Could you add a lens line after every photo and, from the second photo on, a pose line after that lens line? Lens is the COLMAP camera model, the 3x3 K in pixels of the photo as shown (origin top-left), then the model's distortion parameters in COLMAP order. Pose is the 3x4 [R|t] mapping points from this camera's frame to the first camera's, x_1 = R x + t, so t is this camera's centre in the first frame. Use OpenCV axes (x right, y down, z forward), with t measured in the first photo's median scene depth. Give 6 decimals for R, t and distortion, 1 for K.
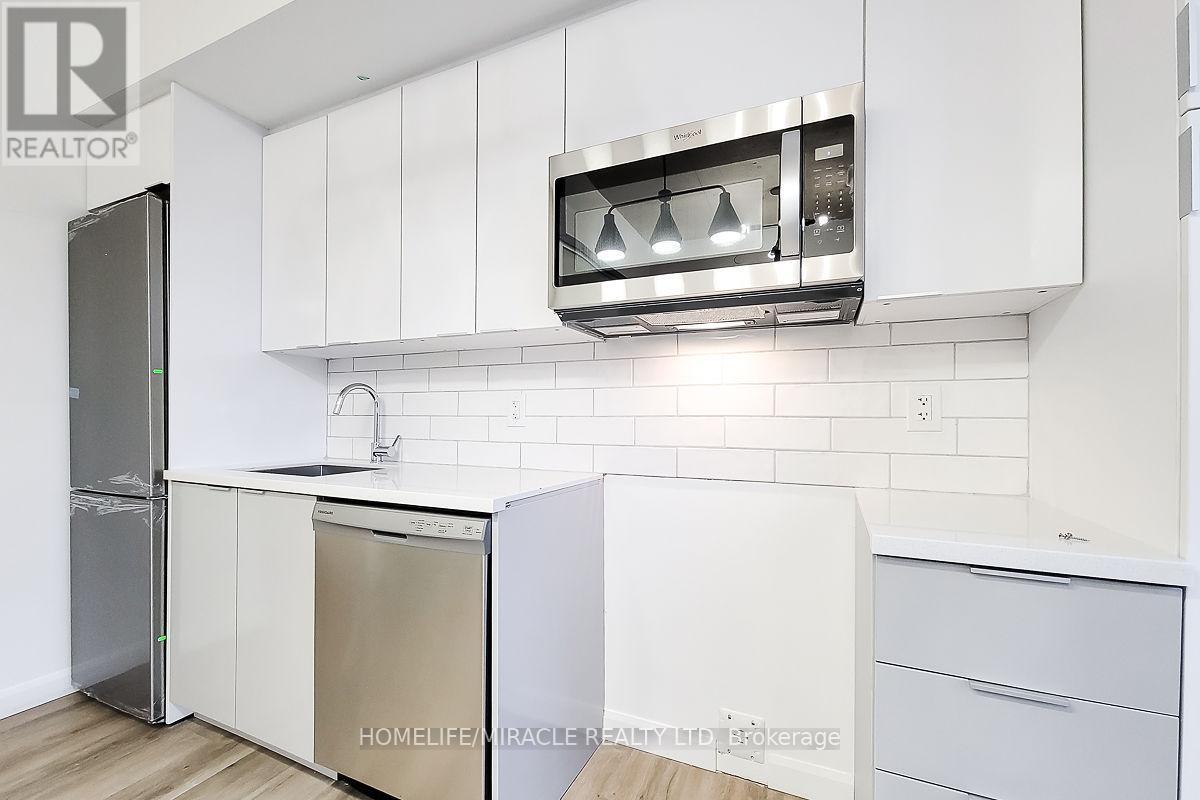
lens RADIAL K [[507.7, 0, 595.9], [0, 507.7, 419.4], [0, 0, 1]] dist [0.000647, -0.000002]
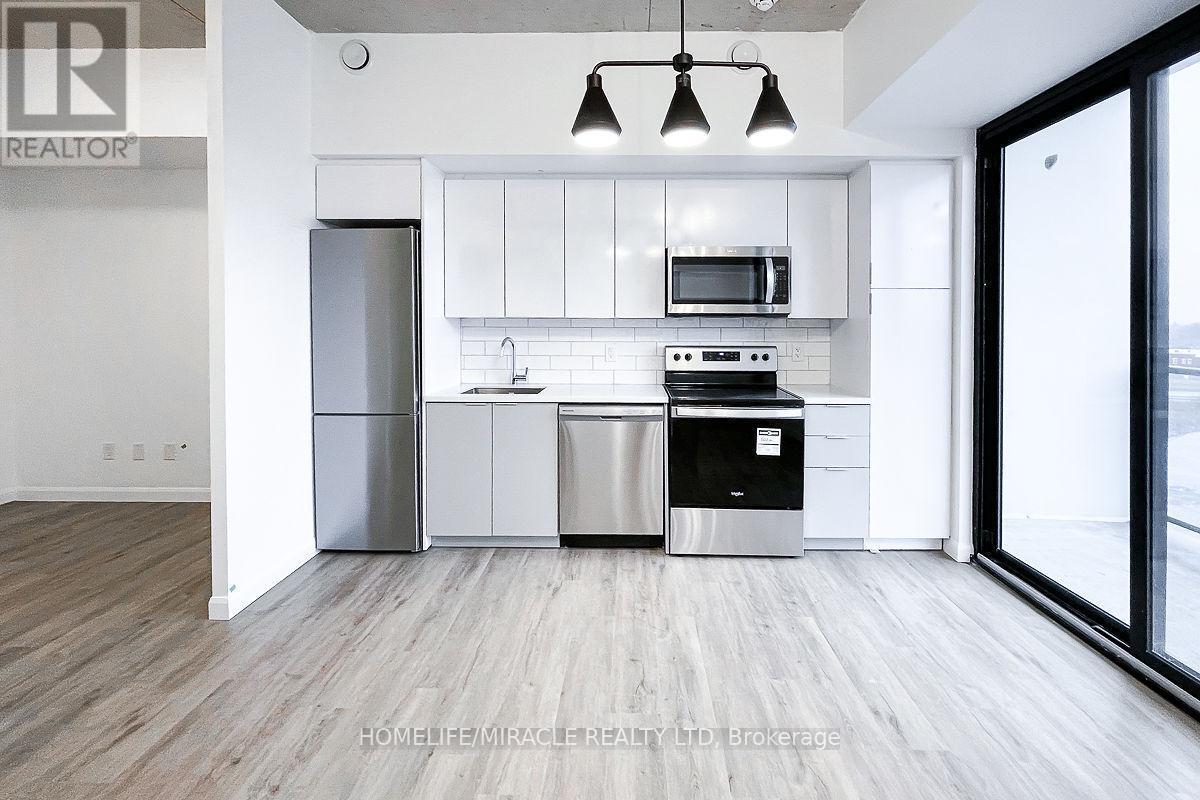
lens RADIAL K [[514.1, 0, 630.2], [0, 514.1, 332.0], [0, 0, 1]] dist [-0.008597, -0.000104]
pose [[0.910261, -0.010879, 0.413893, -0.983431], [0.004451, 0.999854, 0.016491, -0.140648], [-0.414012, -0.013169, 0.910176, -0.834029]]
